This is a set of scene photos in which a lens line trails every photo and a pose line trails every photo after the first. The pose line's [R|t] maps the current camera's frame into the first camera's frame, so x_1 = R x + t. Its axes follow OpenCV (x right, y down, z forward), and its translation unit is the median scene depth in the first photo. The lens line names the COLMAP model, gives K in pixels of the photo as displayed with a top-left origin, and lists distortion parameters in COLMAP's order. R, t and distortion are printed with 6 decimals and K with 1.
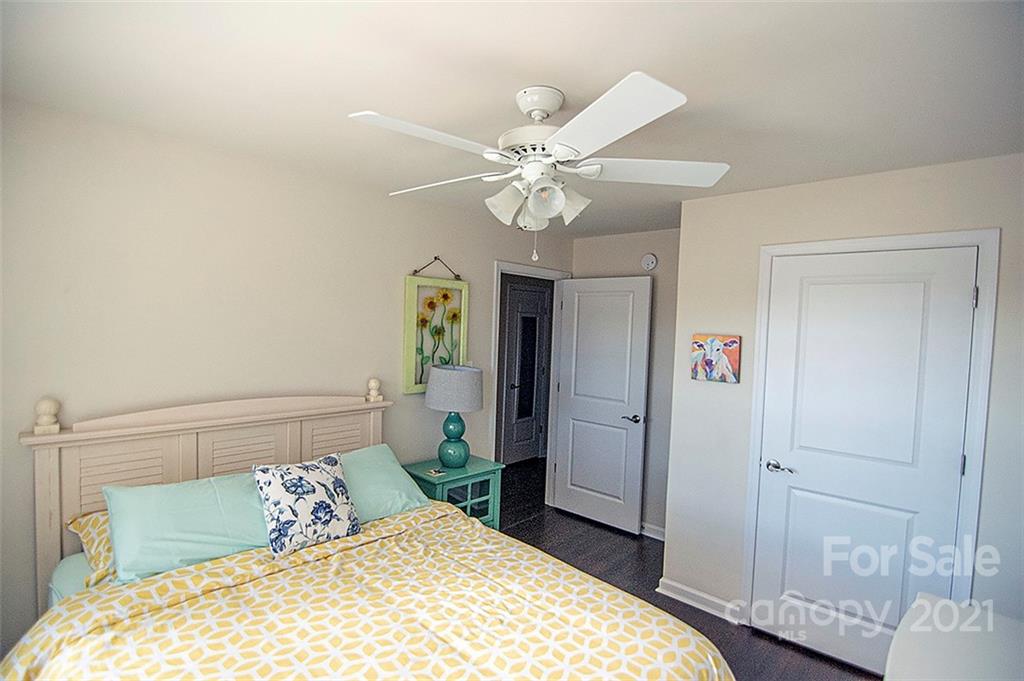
lens RADIAL K [[494.1, 0, 509.1], [0, 494.1, 346.7], [0, 0, 1]] dist [-0.004484, -0.012598]
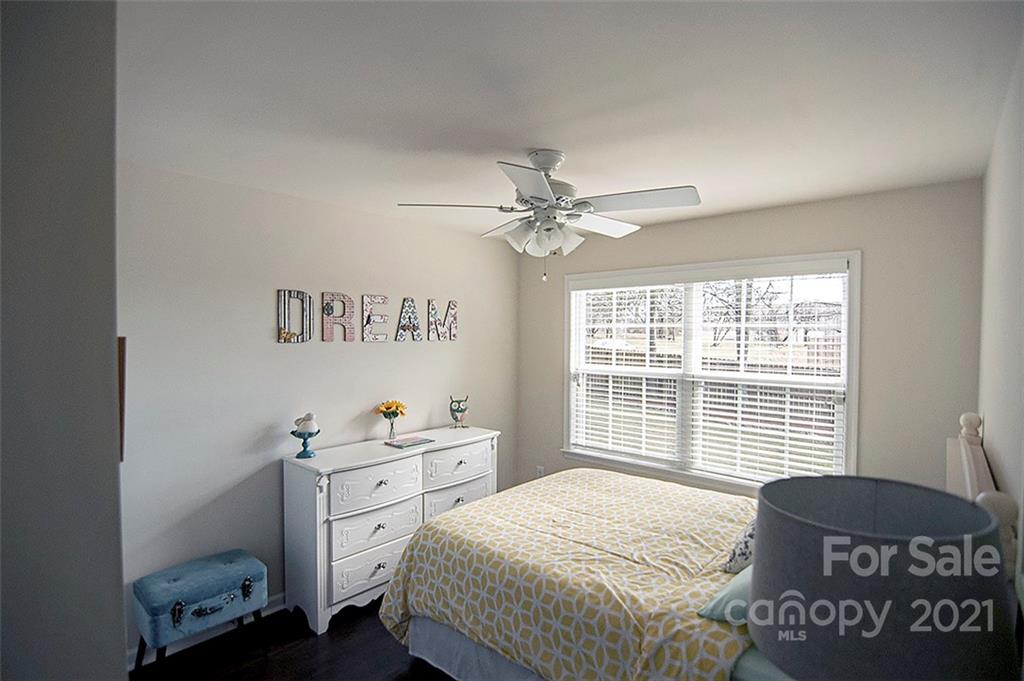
lens RADIAL K [[494.1, 0, 509.1], [0, 494.1, 346.7], [0, 0, 1]] dist [-0.004484, -0.012598]
pose [[-0.998705, -0.040859, -0.030308, 0.188451], [-0.042759, 0.996972, 0.064954, -0.086662], [0.027563, 0.066166, -0.997428, 2.426200]]
